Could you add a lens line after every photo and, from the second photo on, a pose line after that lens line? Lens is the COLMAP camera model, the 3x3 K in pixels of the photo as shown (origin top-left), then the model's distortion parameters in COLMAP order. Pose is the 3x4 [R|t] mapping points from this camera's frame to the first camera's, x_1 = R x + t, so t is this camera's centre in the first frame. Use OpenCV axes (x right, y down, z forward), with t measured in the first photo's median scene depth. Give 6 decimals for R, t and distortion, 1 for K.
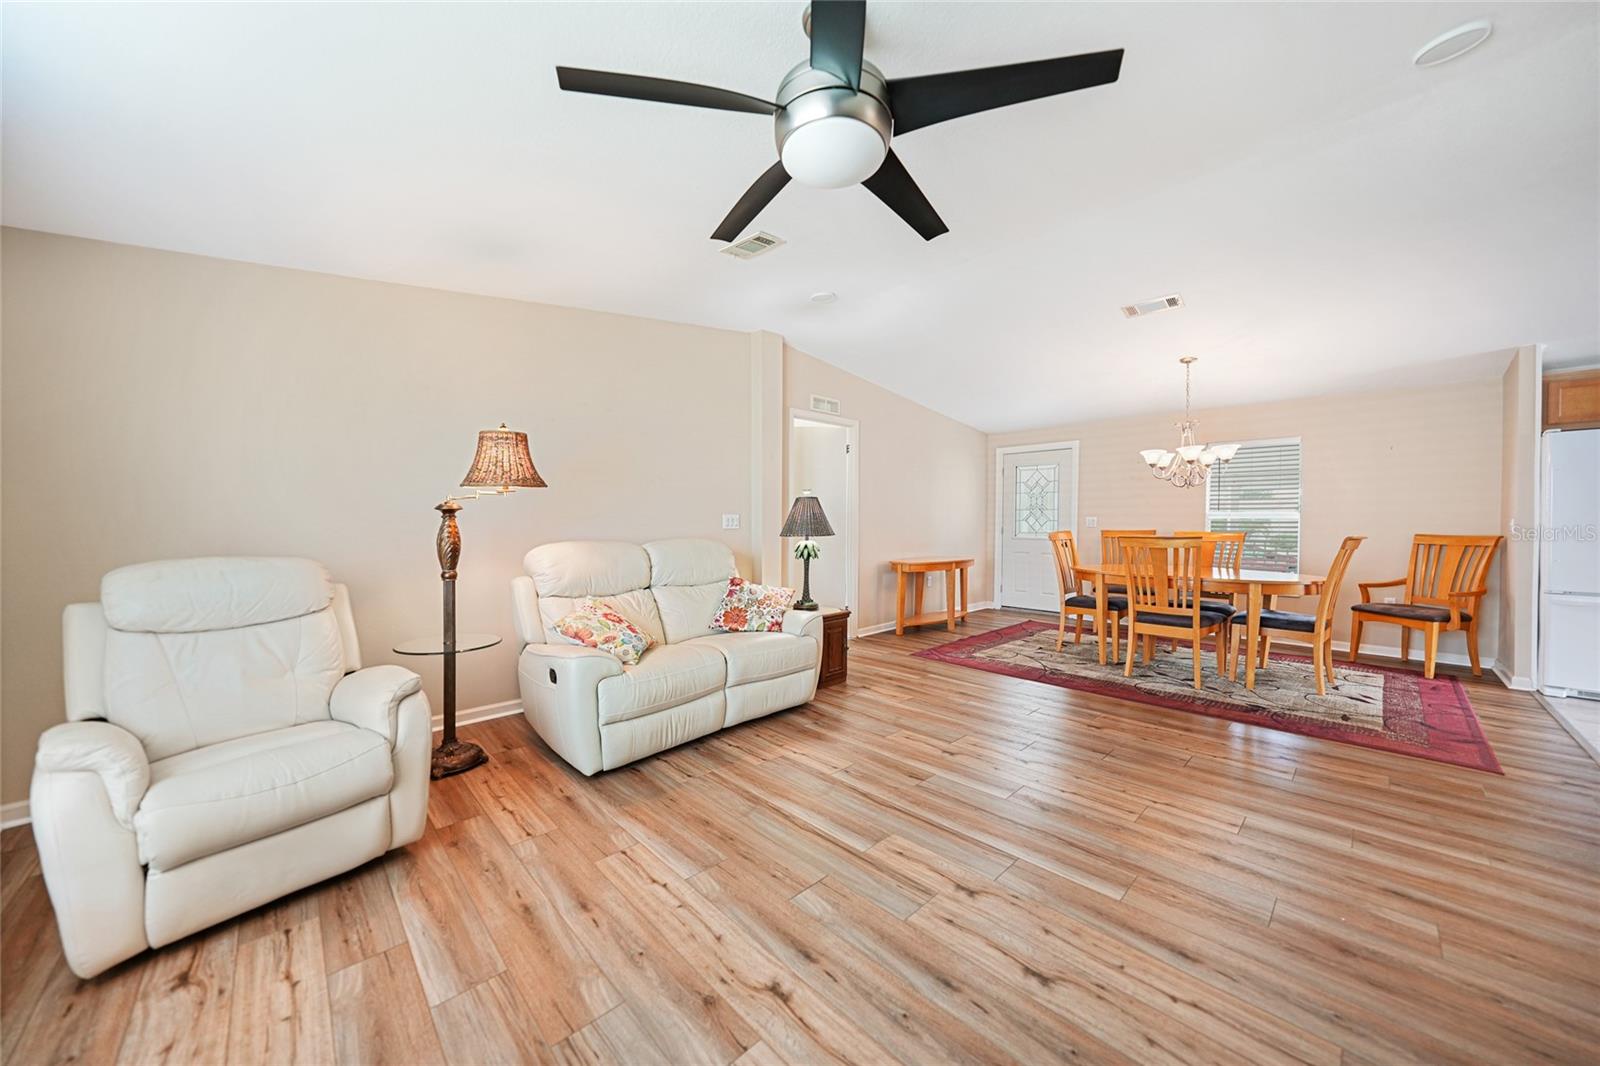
lens RADIAL K [[554.8, 0, 802.5], [0, 554.8, 526.0], [0, 0, 1]] dist [-0.019912, 0.000219]
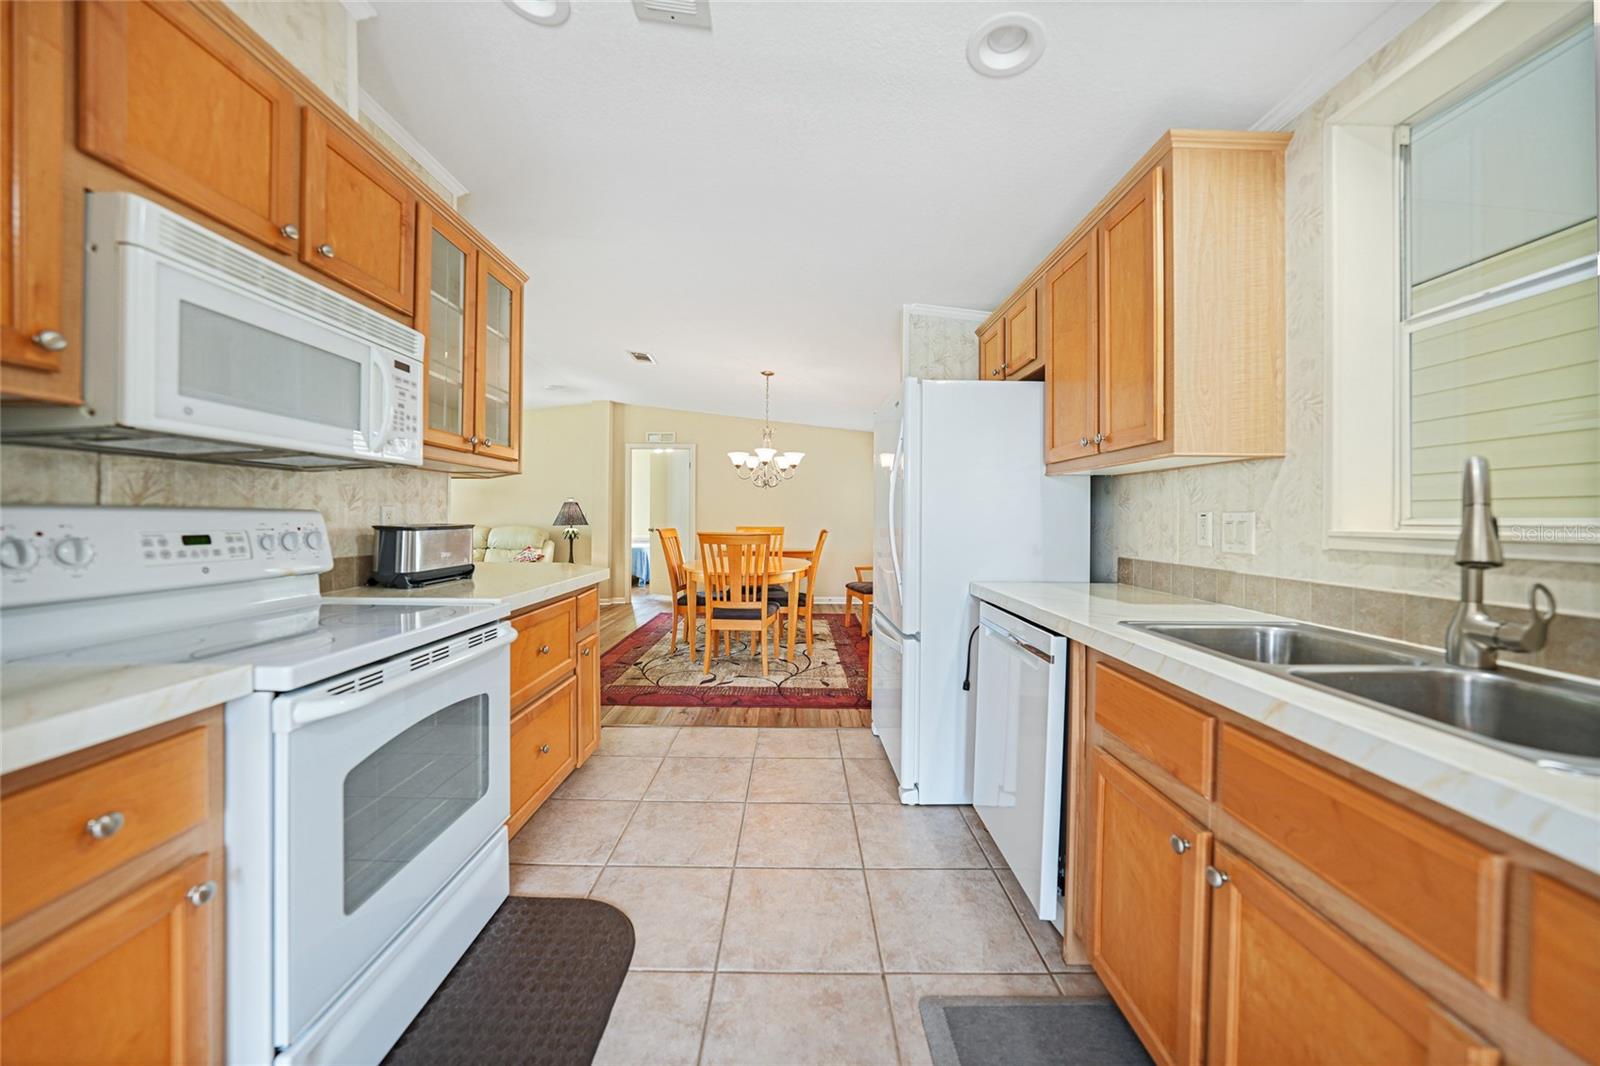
lens RADIAL K [[541.1, 0, 802.4], [0, 541.1, 509.8], [0, 0, 1]] dist [0.000819, 0.000069]
pose [[0.737413, -0.003537, -0.675433, 1.894386], [-0.010586, 0.999803, -0.016792, -0.010319], [0.675360, 0.019533, 0.737230, 0.307372]]
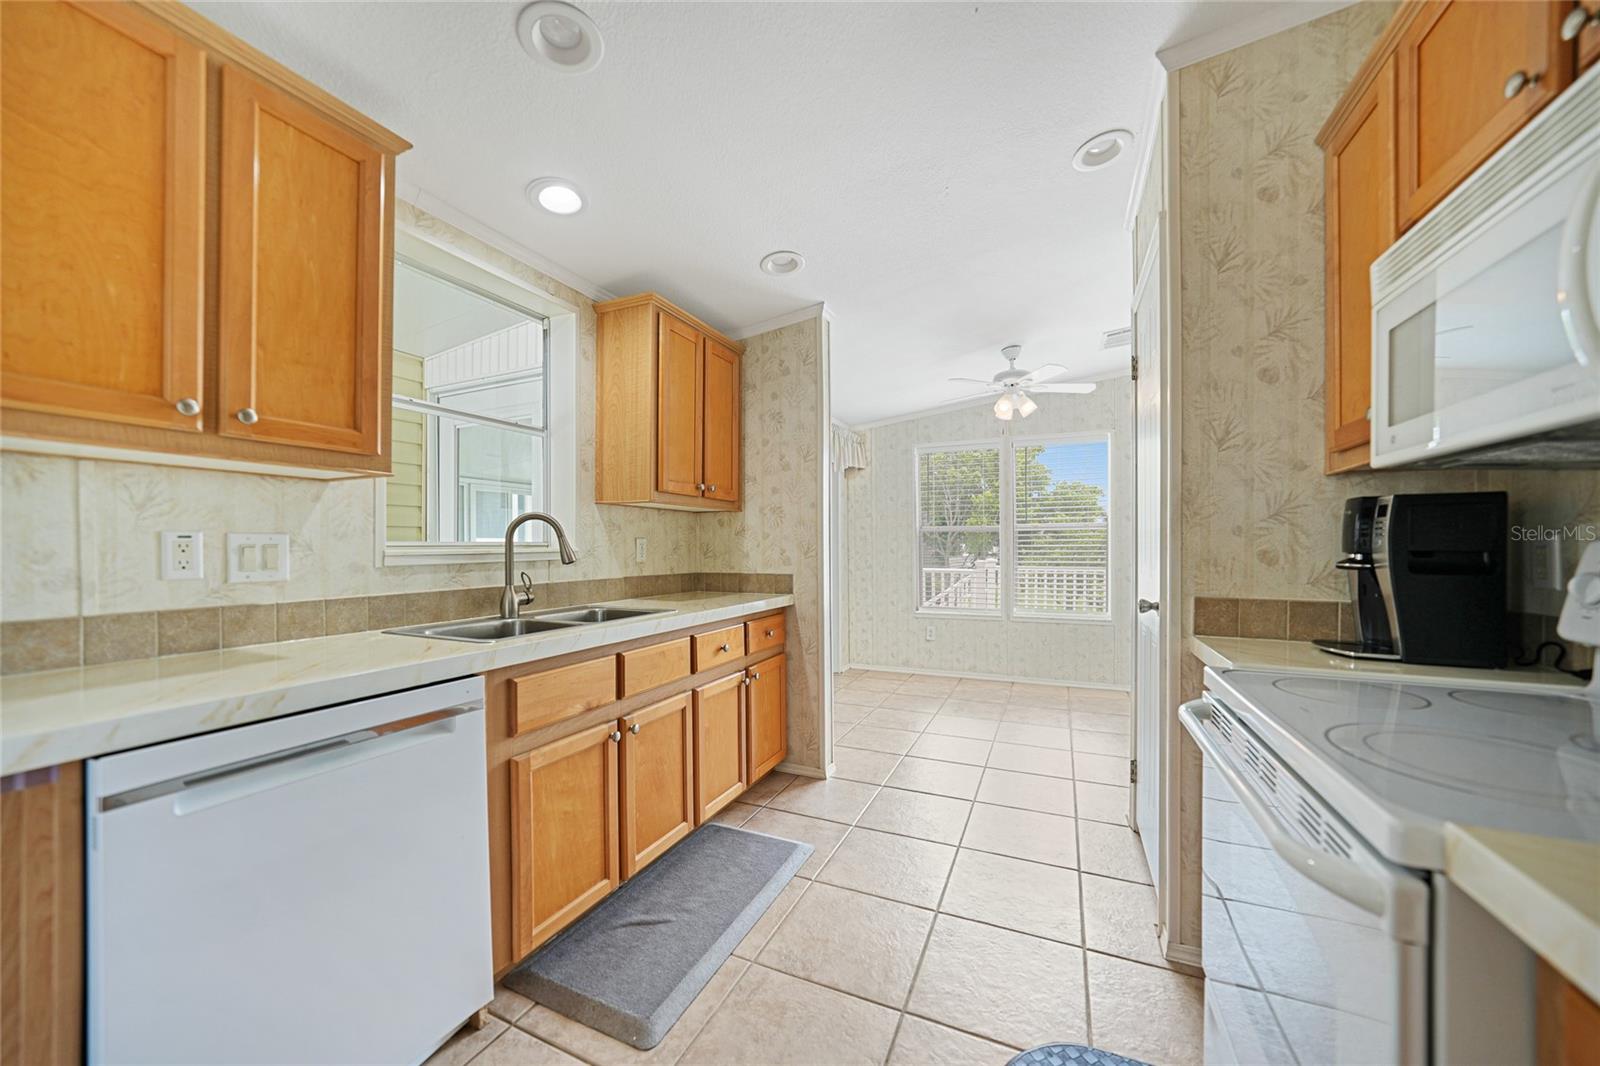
lens RADIAL K [[574.6, 0, 804.2], [0, 574.6, 534.1], [0, 0, 1]] dist [0.001213, 0.000209]
pose [[-0.381154, 0.017459, 0.924347, 1.332860], [0.005454, 0.999847, -0.016637, -0.010644], [-0.924495, -0.001300, -0.381191, 0.679983]]
